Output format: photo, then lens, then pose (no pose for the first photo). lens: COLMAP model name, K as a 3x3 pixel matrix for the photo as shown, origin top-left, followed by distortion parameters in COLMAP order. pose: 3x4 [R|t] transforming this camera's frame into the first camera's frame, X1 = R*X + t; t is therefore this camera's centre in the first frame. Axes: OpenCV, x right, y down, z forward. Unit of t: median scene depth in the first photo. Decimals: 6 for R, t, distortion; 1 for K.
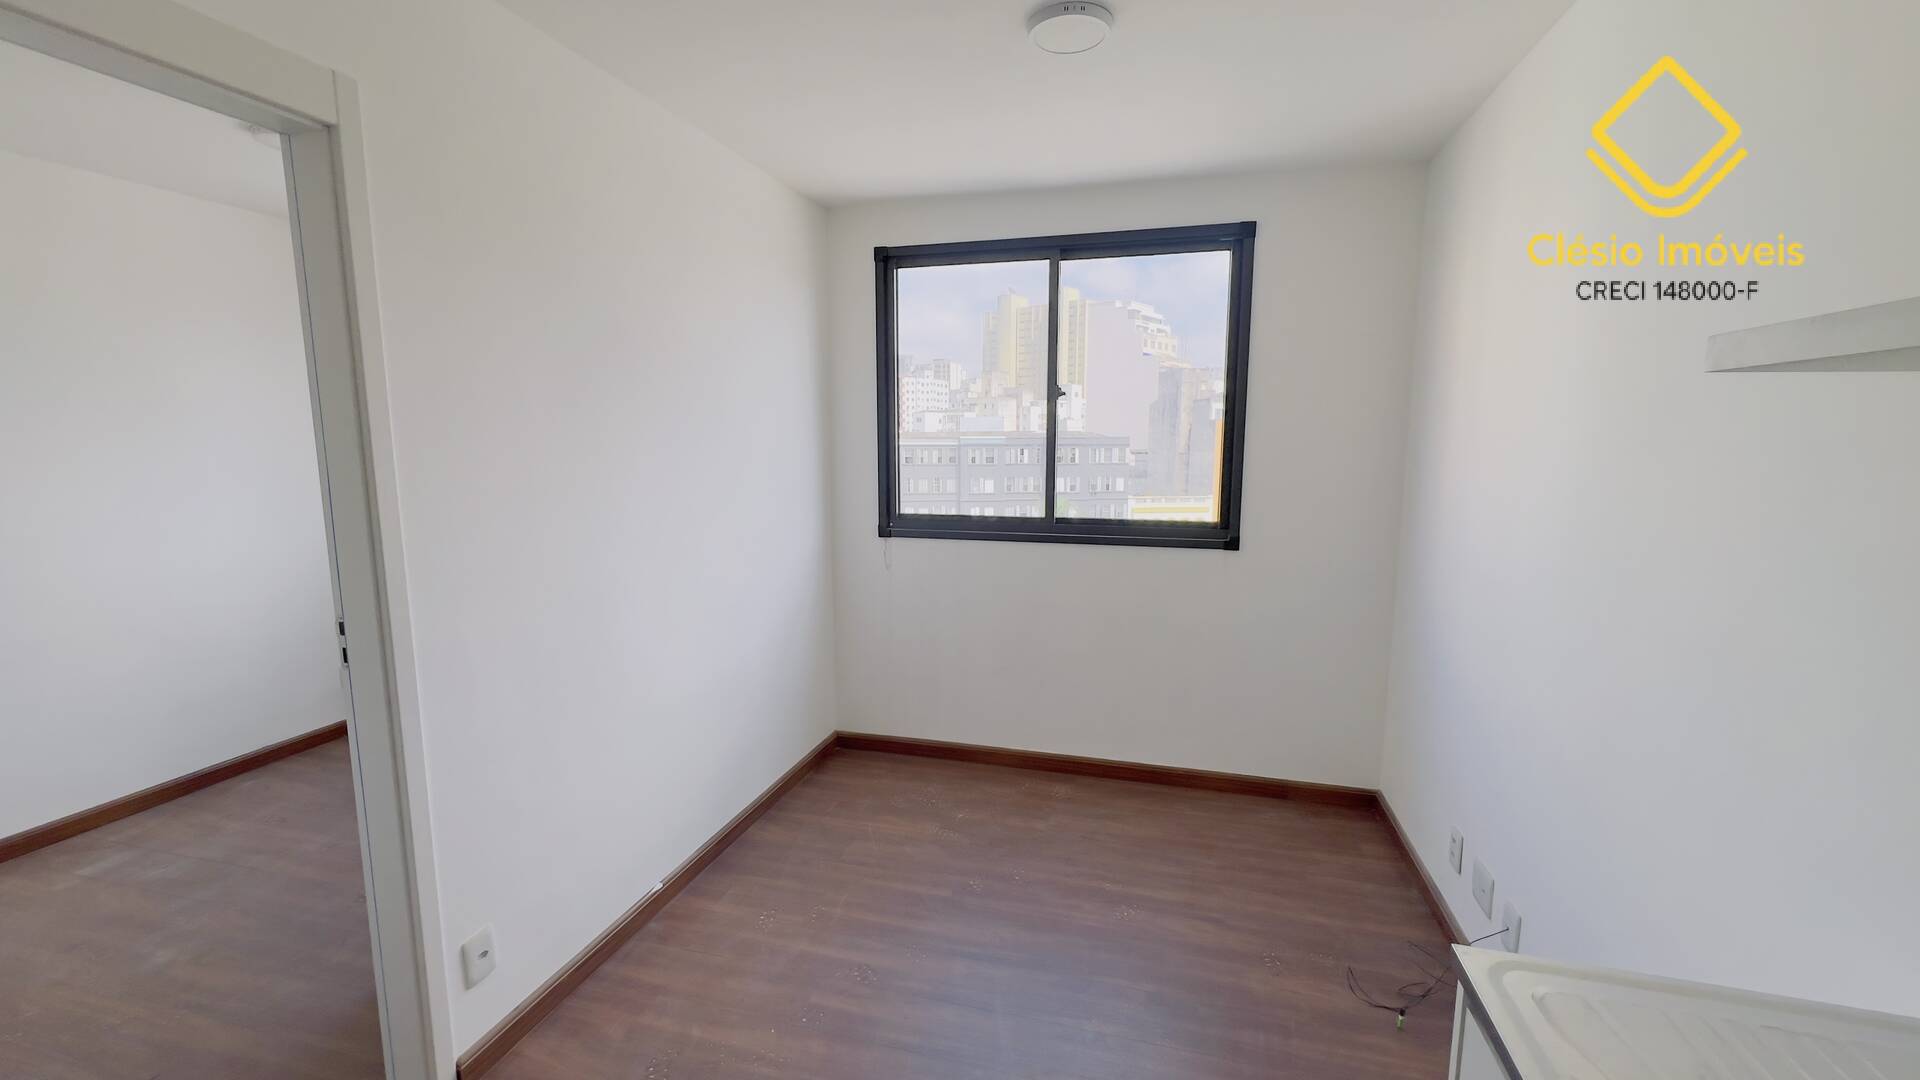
lens RADIAL K [[765.9, 0, 960.4], [0, 765.9, 541.9], [0, 0, 1]] dist [-0.001882, 0.000233]
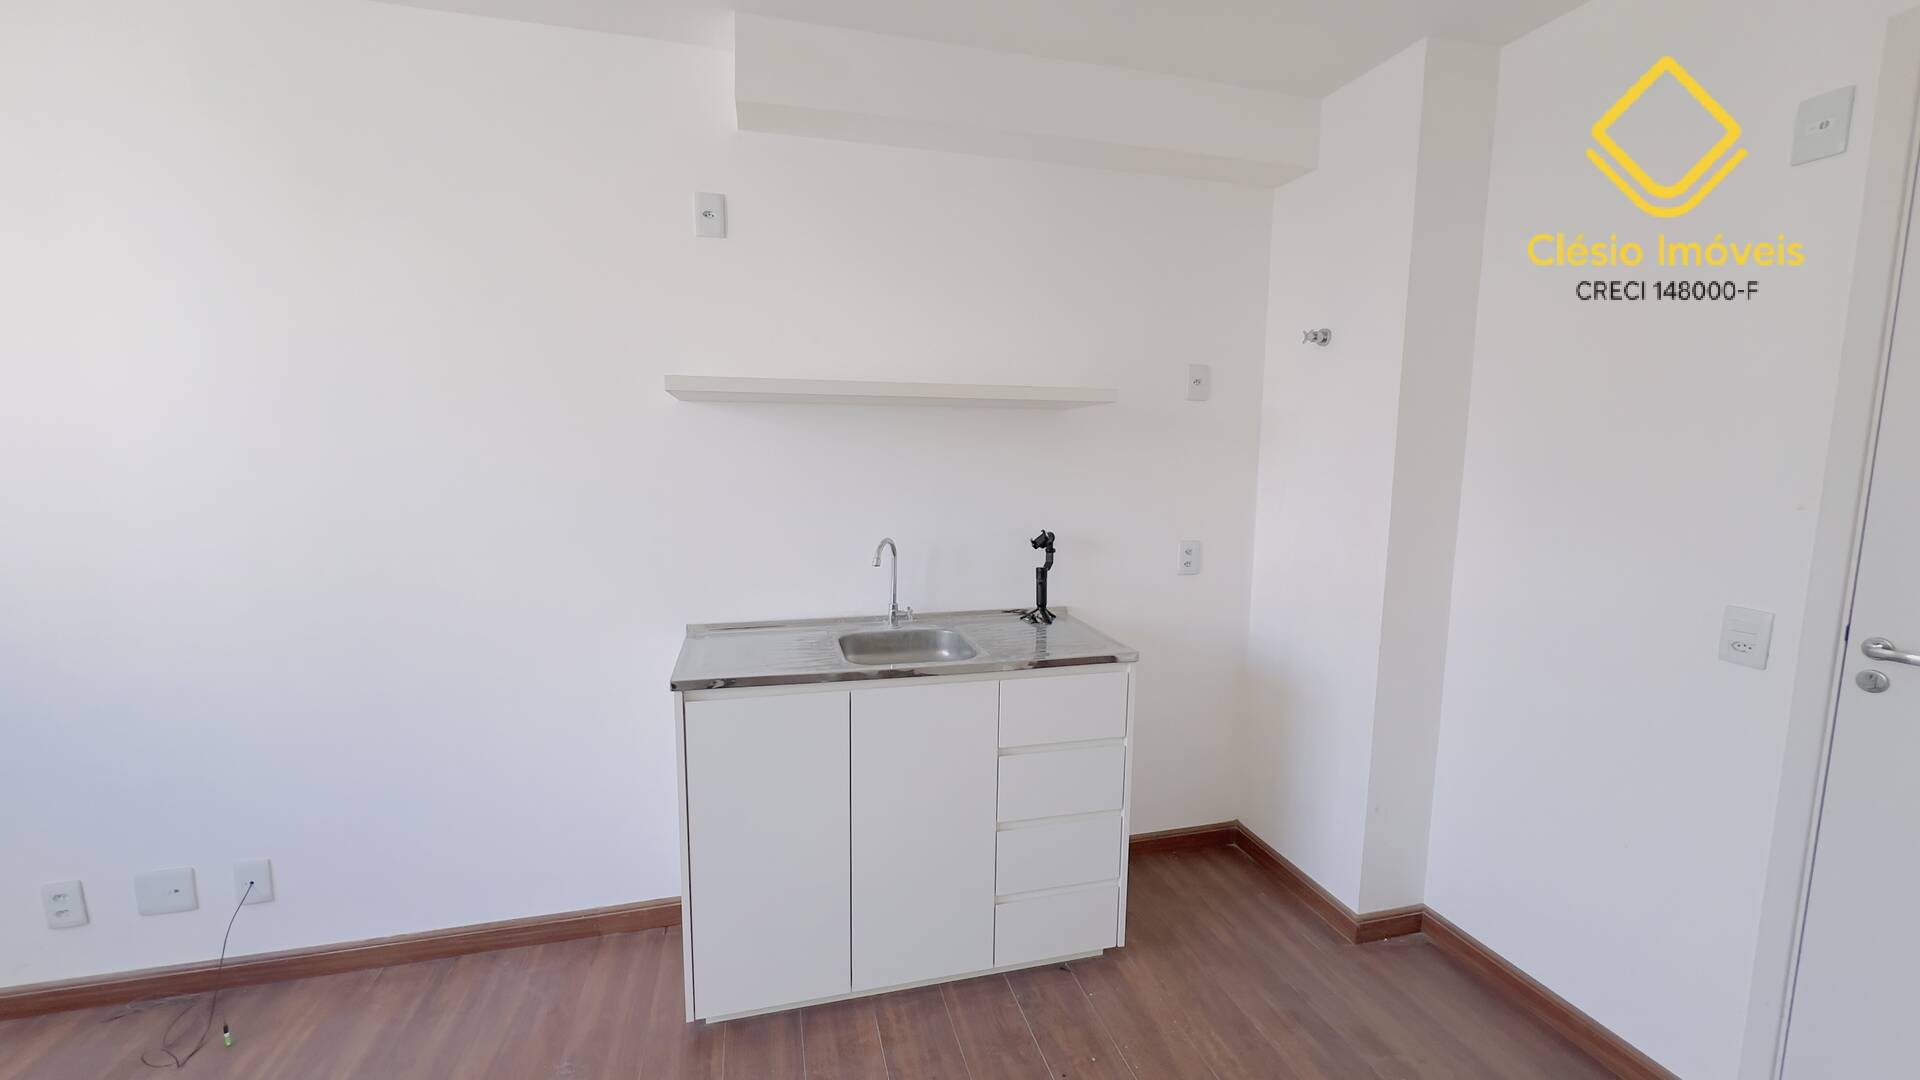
lens RADIAL K [[765.9, 0, 963.2], [0, 765.9, 541.6], [0, 0, 1]] dist [-0.001882, 0.000233]
pose [[-0.510984, -0.109493, 0.852588, -0.359324], [0.108136, 0.975787, 0.190124, -0.027039], [-0.852762, 0.189346, -0.486771, 0.336676]]
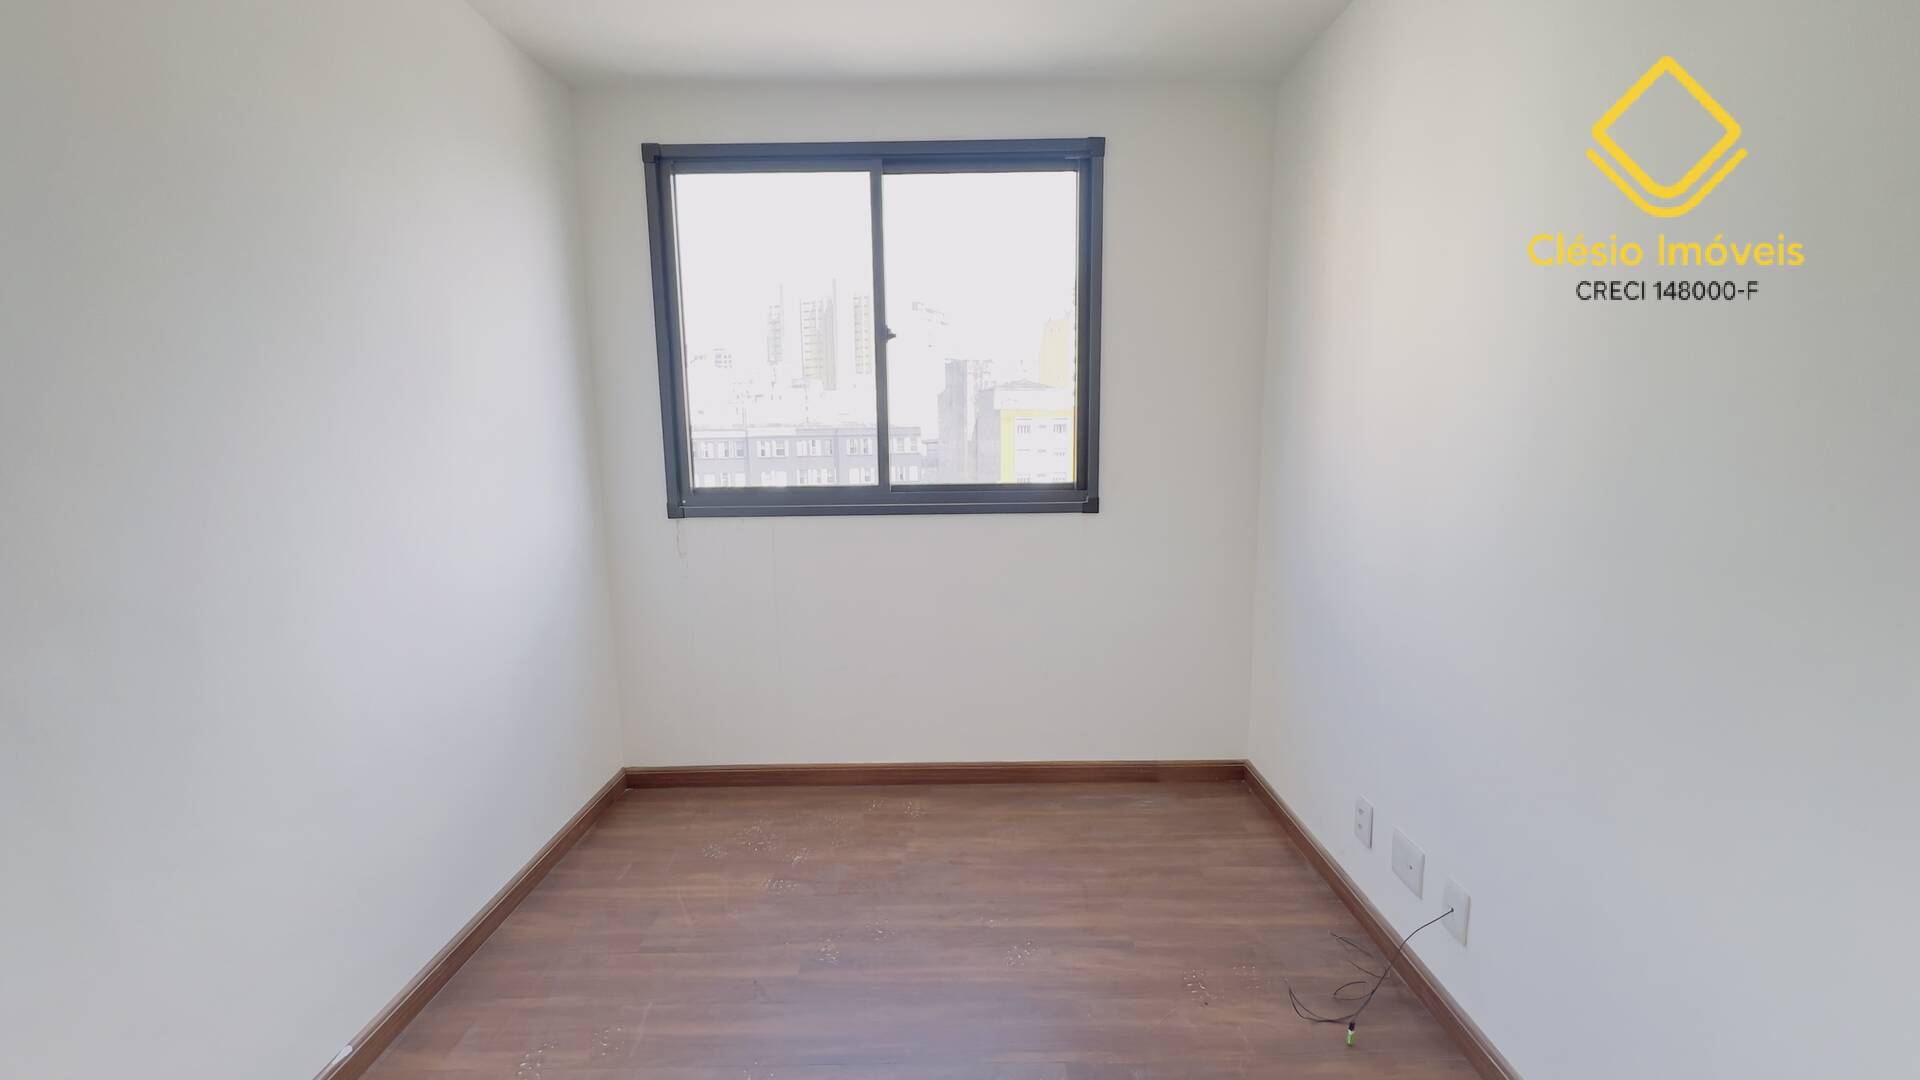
lens RADIAL K [[765.9, 0, 960.9], [0, 765.9, 543.2], [0, 0, 1]] dist [-0.001882, 0.000233]
pose [[0.963690, -0.052652, 0.261782, -0.025032], [0.049492, 0.998600, 0.018655, 0.020528], [-0.262397, -0.005022, 0.964947, 0.168865]]
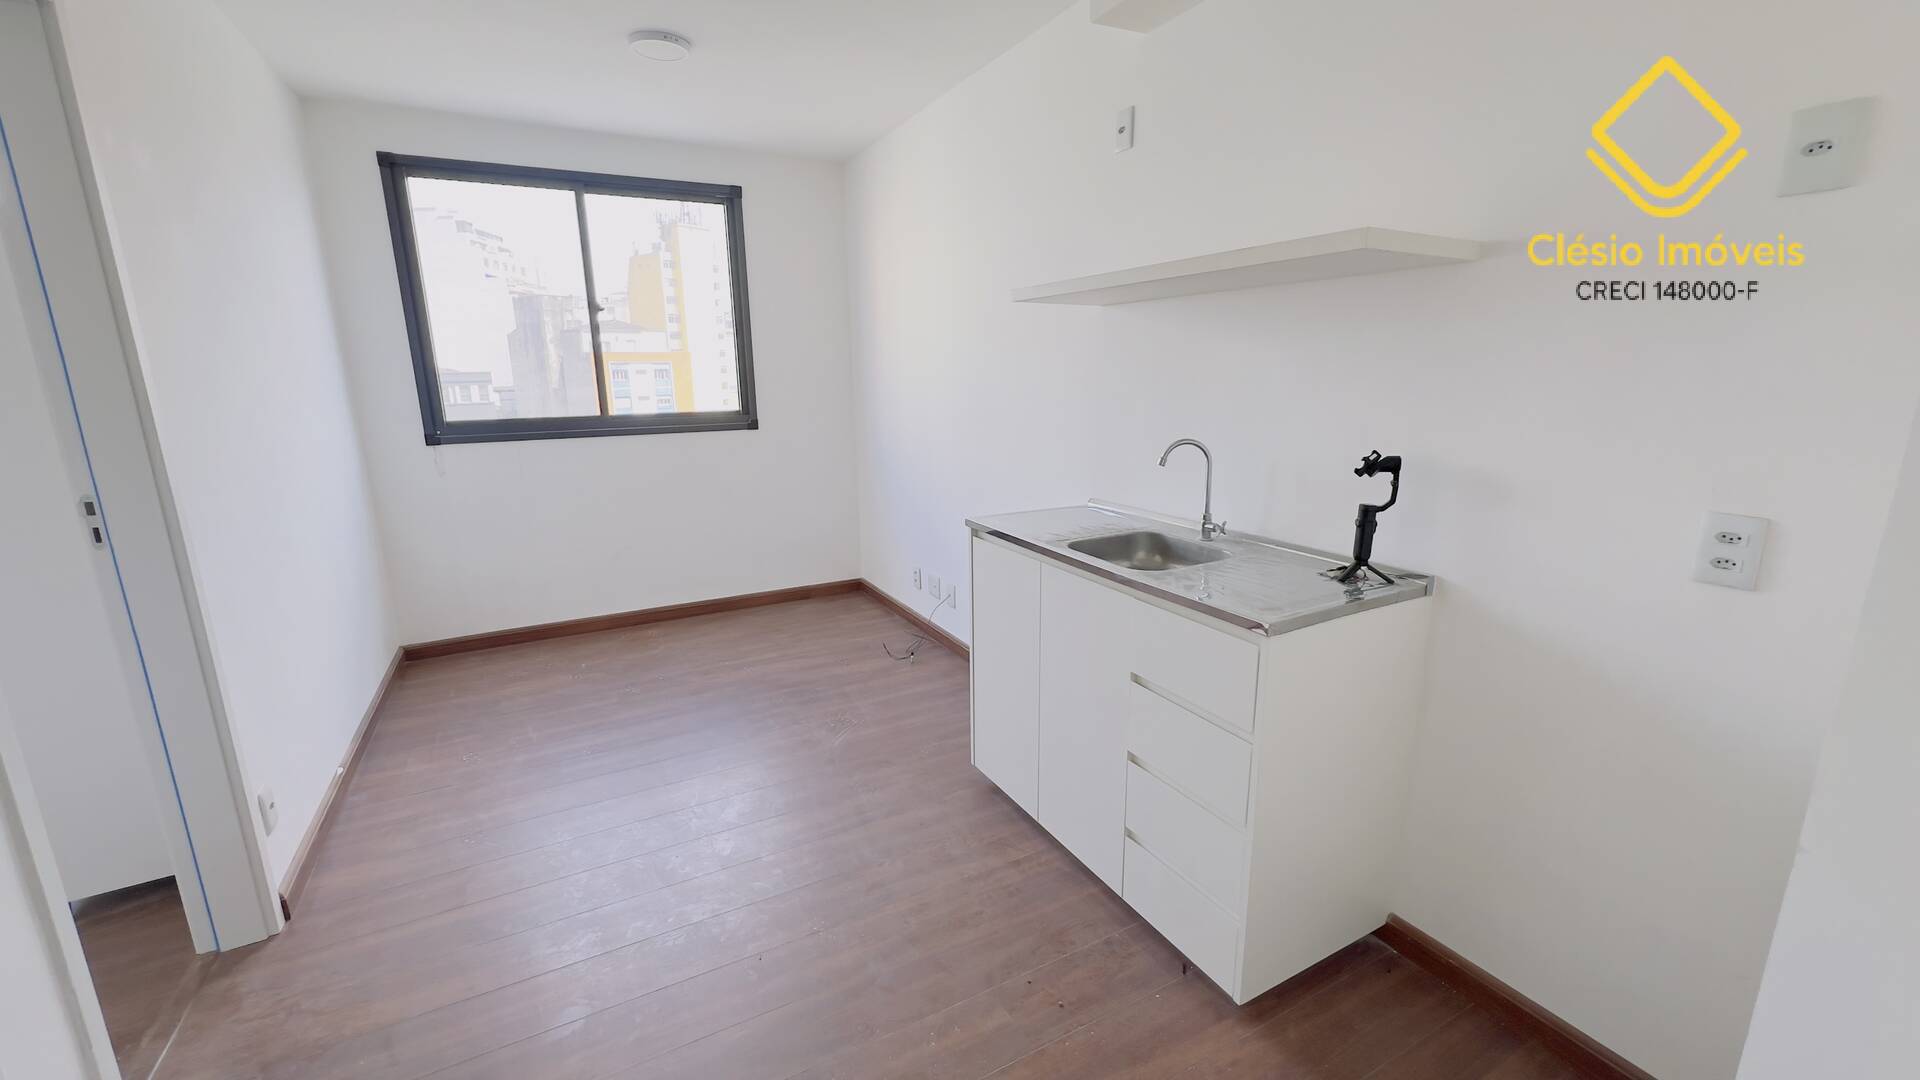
lens RADIAL K [[765.9, 0, 961.6], [0, 765.9, 541.5], [0, 0, 1]] dist [-0.001882, 0.000233]
pose [[0.719799, -0.164168, 0.674491, -0.321159], [0.107862, 0.986283, 0.124949, 0.073633], [-0.685751, -0.017186, 0.727633, -0.253476]]
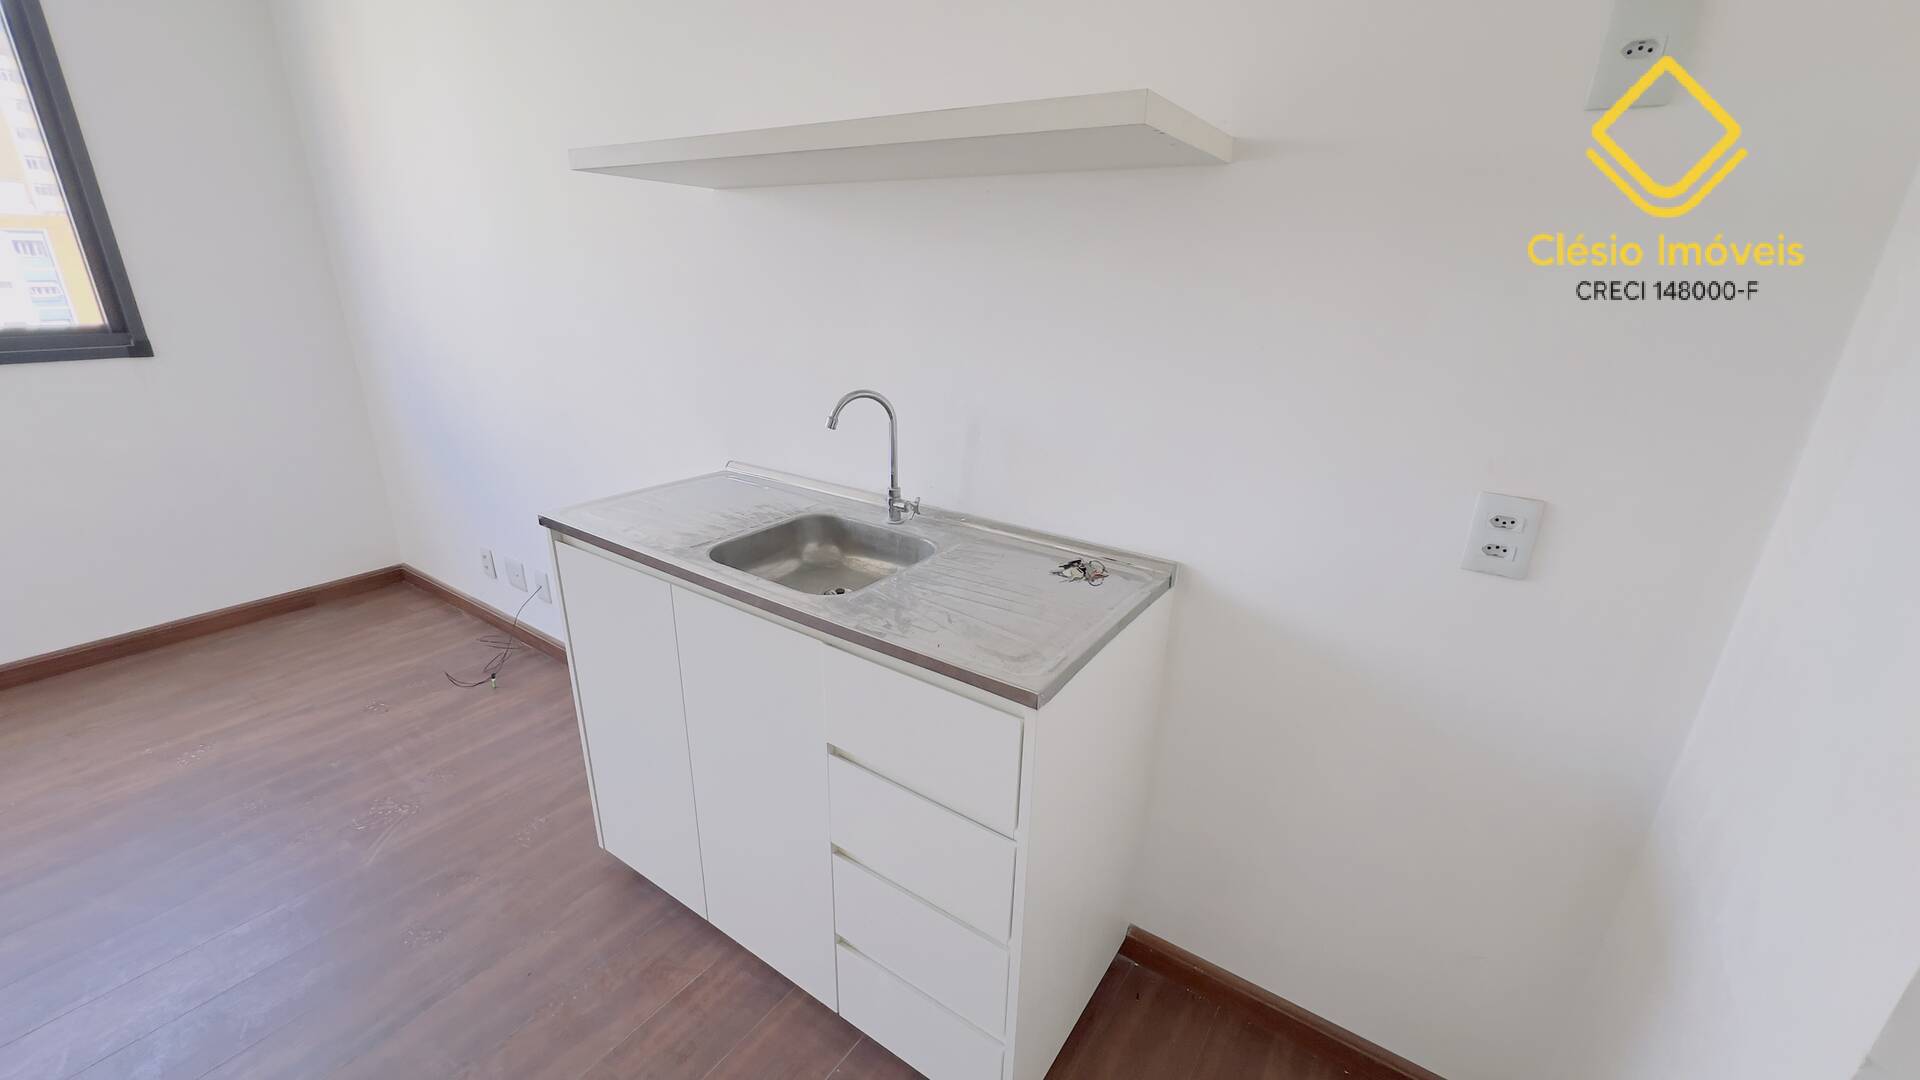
lens RADIAL K [[765.9, 0, 963.0], [0, 765.9, 541.0], [0, 0, 1]] dist [-0.001882, 0.000233]
pose [[0.315688, -0.313093, 0.895720, -0.171237], [0.104817, 0.949722, 0.295028, 0.046606], [-0.943056, 0.000750, 0.332633, -0.132389]]
